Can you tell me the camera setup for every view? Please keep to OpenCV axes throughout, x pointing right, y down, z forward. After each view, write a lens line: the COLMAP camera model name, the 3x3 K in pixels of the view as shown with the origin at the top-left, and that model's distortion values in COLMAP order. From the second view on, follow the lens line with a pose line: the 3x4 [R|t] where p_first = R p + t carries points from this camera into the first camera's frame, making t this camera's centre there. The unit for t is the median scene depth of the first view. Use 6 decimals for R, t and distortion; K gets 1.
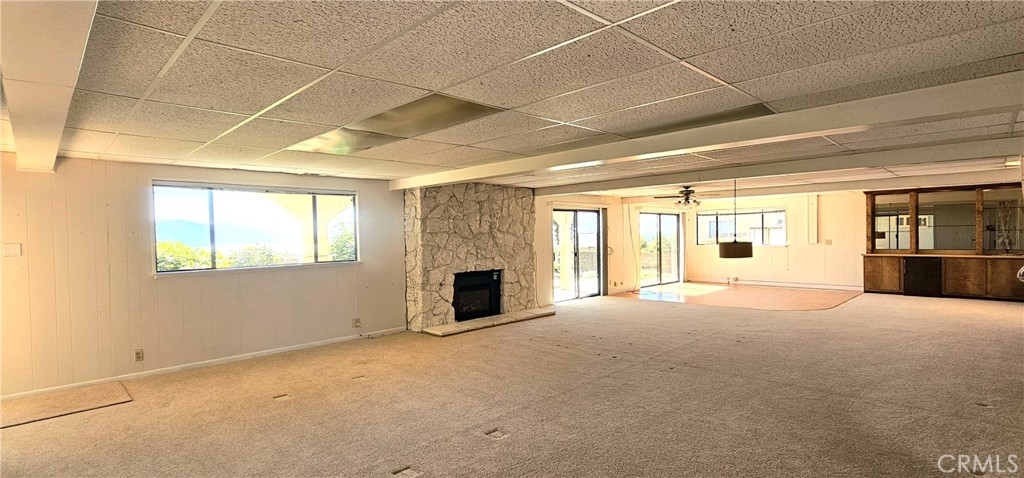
lens RADIAL K [[484.1, 0, 512.2], [0, 484.1, 242.2], [0, 0, 1]] dist [-0.000238, -0.000033]
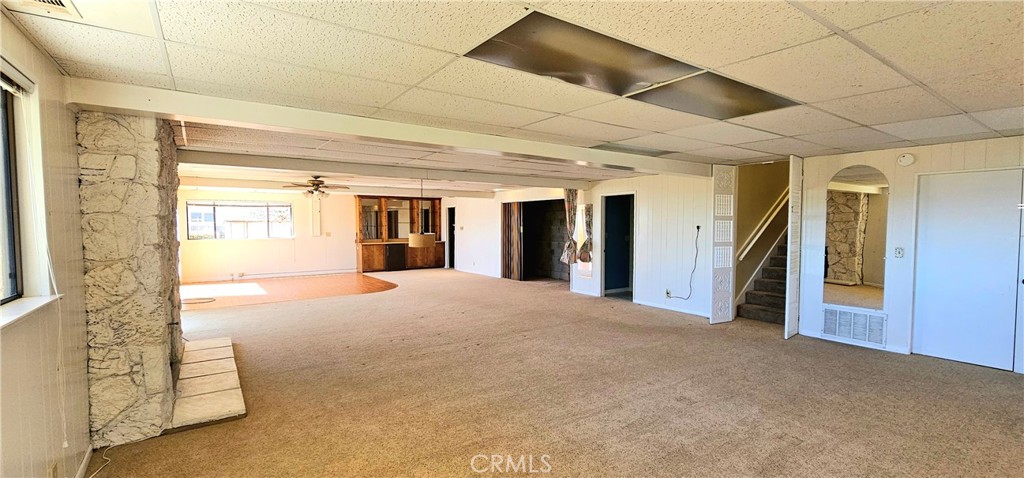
lens RADIAL K [[437.8, 0, 512.2], [0, 437.8, 240.9], [0, 0, 1]] dist [-0.000266, -0.000037]
pose [[0.166101, -0.022219, 0.985858, -0.374526], [0.012833, 0.999710, 0.020369, -0.000592], [-0.986025, 0.009268, 0.166338, 0.421312]]
